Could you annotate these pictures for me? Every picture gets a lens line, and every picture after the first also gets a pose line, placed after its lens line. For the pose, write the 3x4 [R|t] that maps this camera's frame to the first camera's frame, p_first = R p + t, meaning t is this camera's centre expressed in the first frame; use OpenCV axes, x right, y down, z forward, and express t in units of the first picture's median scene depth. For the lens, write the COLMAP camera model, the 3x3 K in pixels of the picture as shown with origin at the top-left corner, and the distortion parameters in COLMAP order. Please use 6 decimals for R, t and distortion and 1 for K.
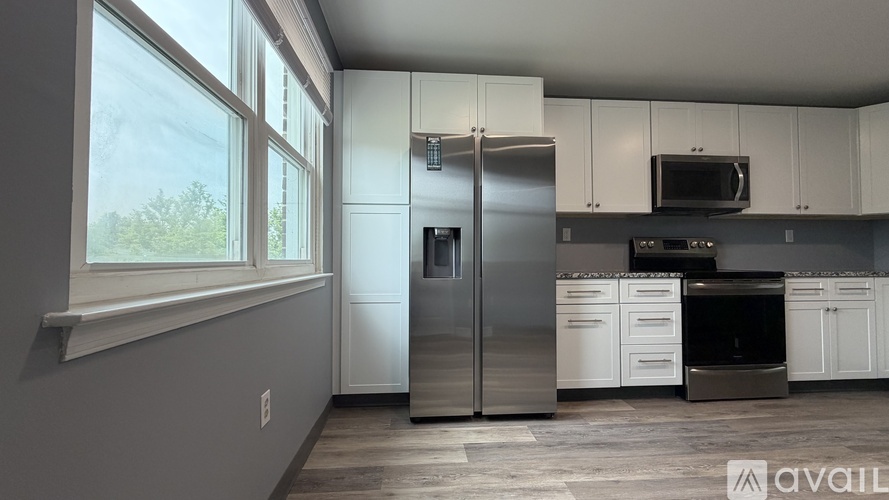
lens RADIAL K [[352.8, 0, 442.6], [0, 352.8, 251.1], [0, 0, 1]] dist [-0.000141, 0.000082]
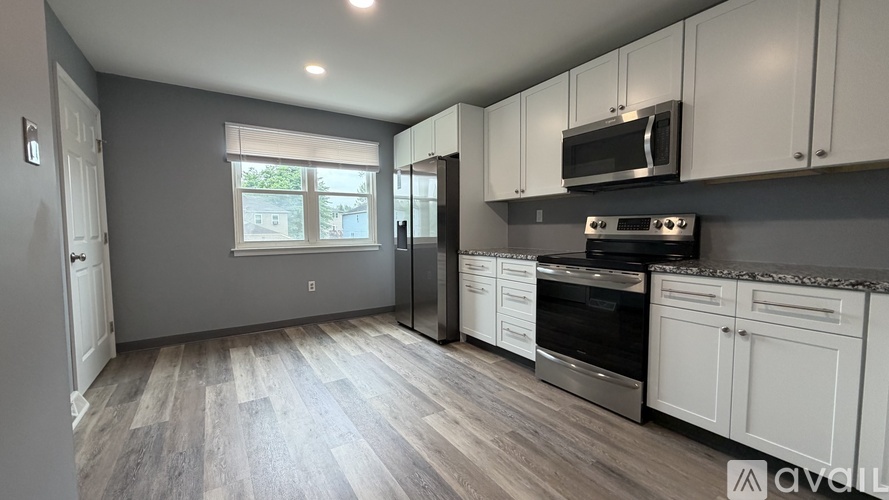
lens RADIAL K [[352.8, 0, 441.2], [0, 352.8, 249.2], [0, 0, 1]] dist [-0.000141, 0.000082]
pose [[0.481263, 0.048538, -0.875231, 1.468193], [0.031294, 0.996878, 0.072493, -0.042154], [0.876017, -0.062278, 0.478242, 0.272933]]
